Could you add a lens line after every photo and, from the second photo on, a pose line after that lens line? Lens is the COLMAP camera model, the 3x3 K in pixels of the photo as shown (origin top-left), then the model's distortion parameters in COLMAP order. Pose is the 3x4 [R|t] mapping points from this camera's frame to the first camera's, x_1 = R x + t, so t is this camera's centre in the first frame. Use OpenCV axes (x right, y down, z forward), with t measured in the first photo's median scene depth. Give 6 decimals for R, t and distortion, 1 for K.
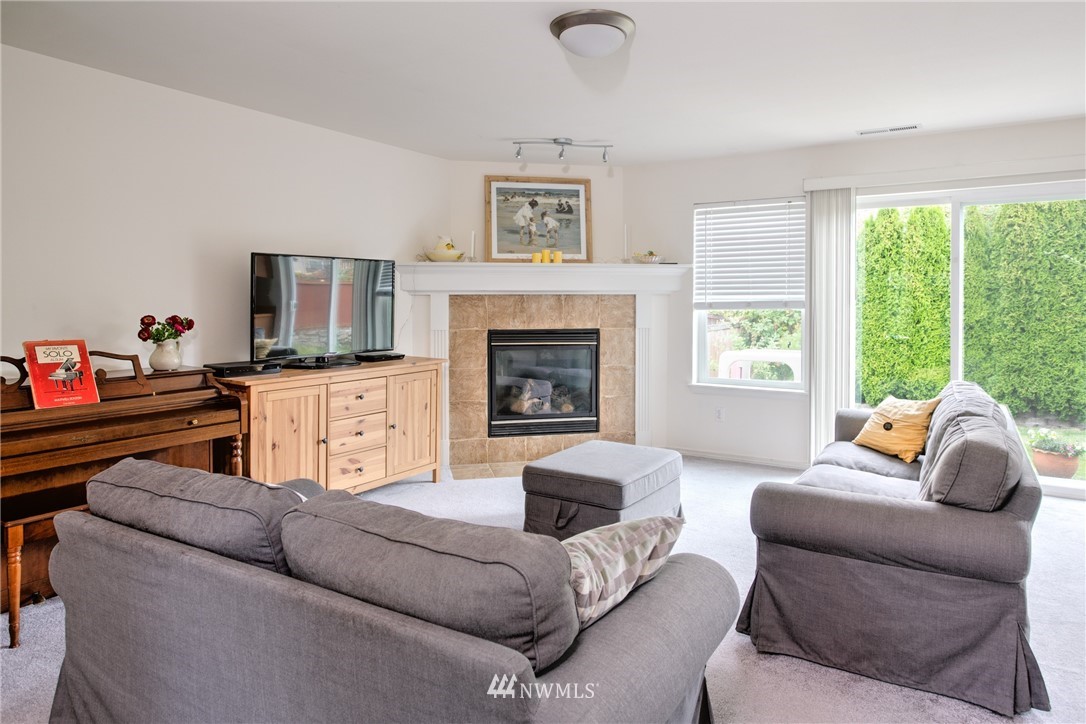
lens RADIAL K [[673.4, 0, 591.3], [0, 673.4, 301.1], [0, 0, 1]] dist [-0.056524, 0.002789]
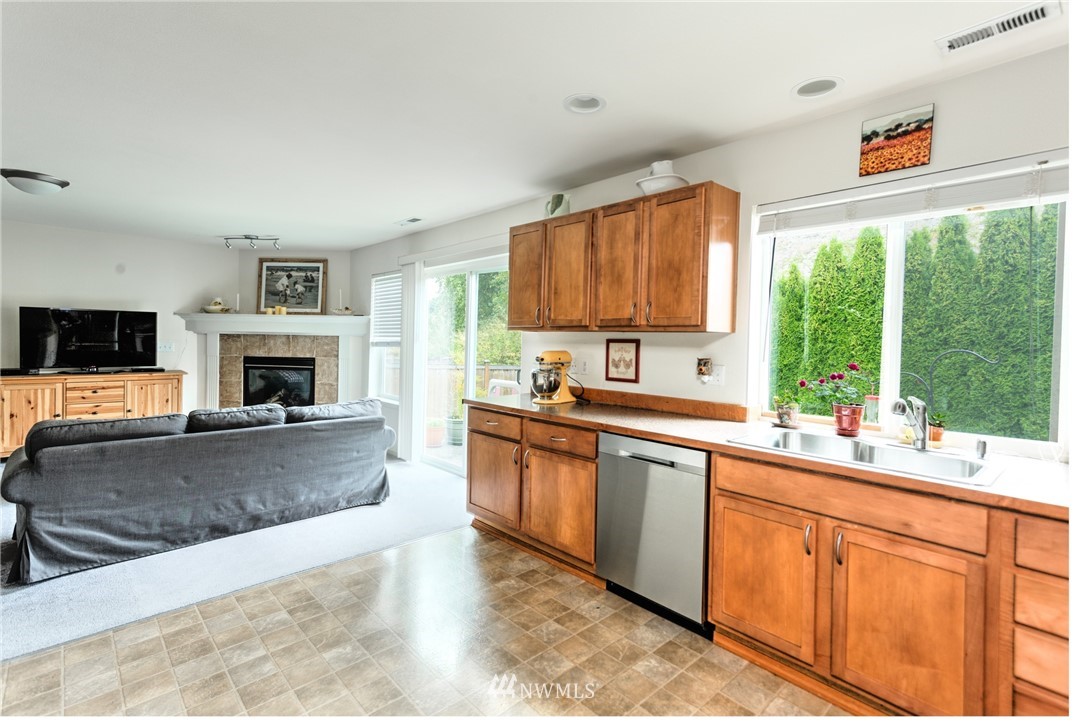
lens RADIAL K [[518.4, 0, 592.8], [0, 518.4, 350.3], [0, 0, 1]] dist [0.012665, 0.003470]
pose [[0.965454, 0.024641, -0.259407, 0.916051], [-0.020884, 0.999633, 0.017232, -0.009524], [0.259736, -0.011219, 0.965614, 0.021713]]
